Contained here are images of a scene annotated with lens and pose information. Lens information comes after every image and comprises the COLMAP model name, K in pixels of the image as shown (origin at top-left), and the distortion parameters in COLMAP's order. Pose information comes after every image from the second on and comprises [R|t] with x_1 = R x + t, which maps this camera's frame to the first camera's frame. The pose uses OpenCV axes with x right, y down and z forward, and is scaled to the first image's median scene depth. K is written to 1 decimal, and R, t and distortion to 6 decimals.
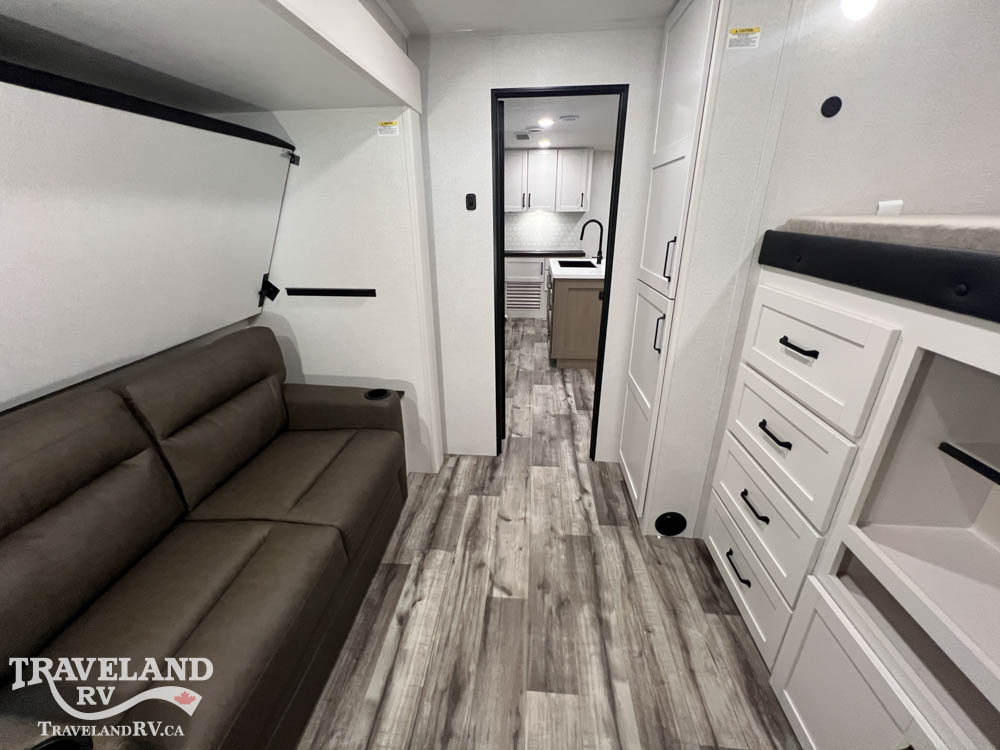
lens RADIAL K [[400.7, 0, 497.4], [0, 400.7, 372.8], [0, 0, 1]] dist [0.000241, -0.000018]
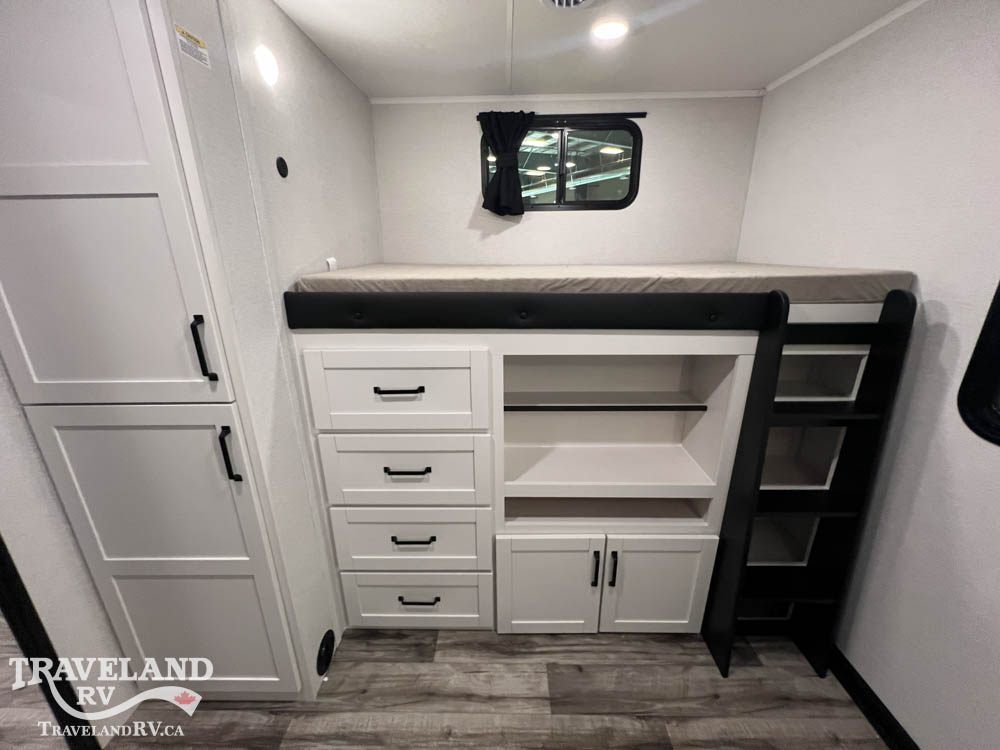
lens RADIAL K [[400.7, 0, 497.4], [0, 400.7, 372.8], [0, 0, 1]] dist [0.000241, -0.000018]
pose [[-0.077568, -0.292707, 0.953051, -0.229516], [0.381065, 0.874645, 0.299641, -0.261776], [-0.921289, 0.386417, 0.043695, 0.547602]]
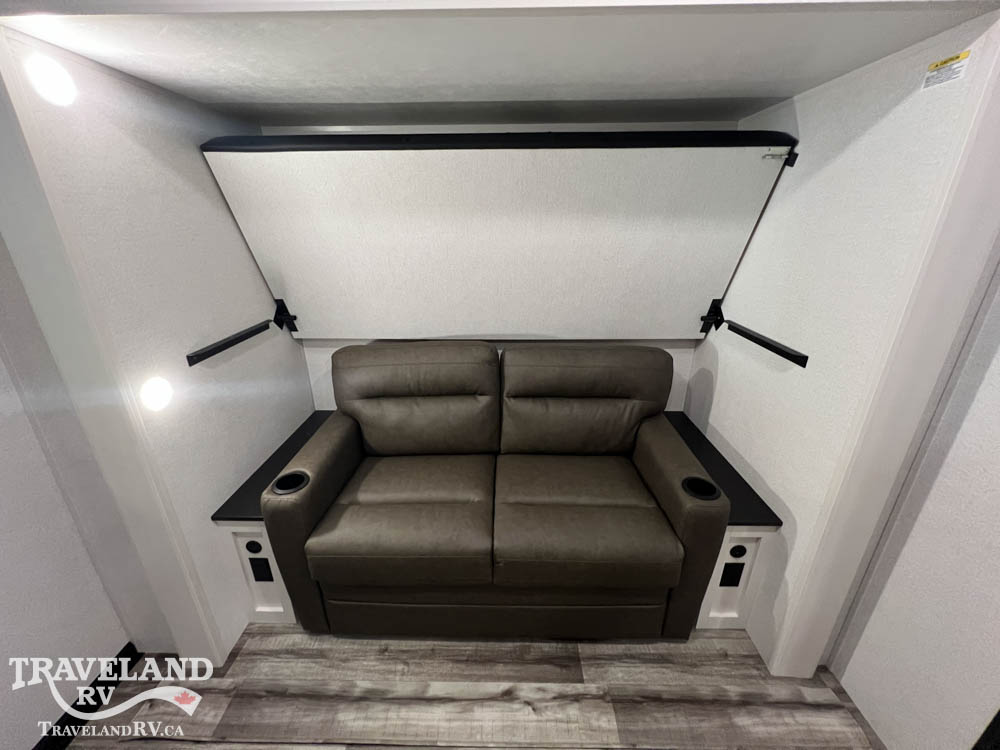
lens RADIAL K [[400.7, 0, 497.4], [0, 400.7, 372.8], [0, 0, 1]] dist [0.000241, -0.000018]
pose [[0.075275, 0.367315, -0.927045, 0.315957], [-0.374515, 0.872035, 0.315109, -0.265517], [0.924160, 0.323473, 0.203207, 0.574750]]
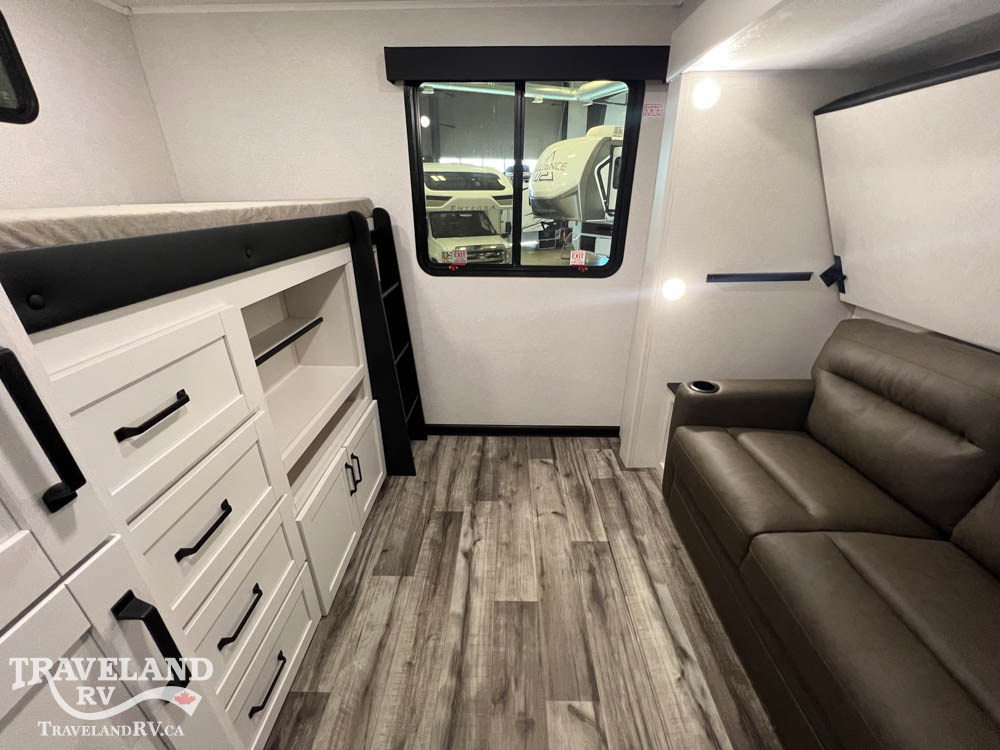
lens RADIAL K [[400.7, 0, 497.4], [0, 400.7, 372.8], [0, 0, 1]] dist [0.000241, -0.000018]
pose [[-0.997534, 0.048664, -0.050576, 0.188311], [-0.002891, 0.691489, 0.722381, -0.456062], [0.070127, 0.720746, -0.689643, 1.138868]]
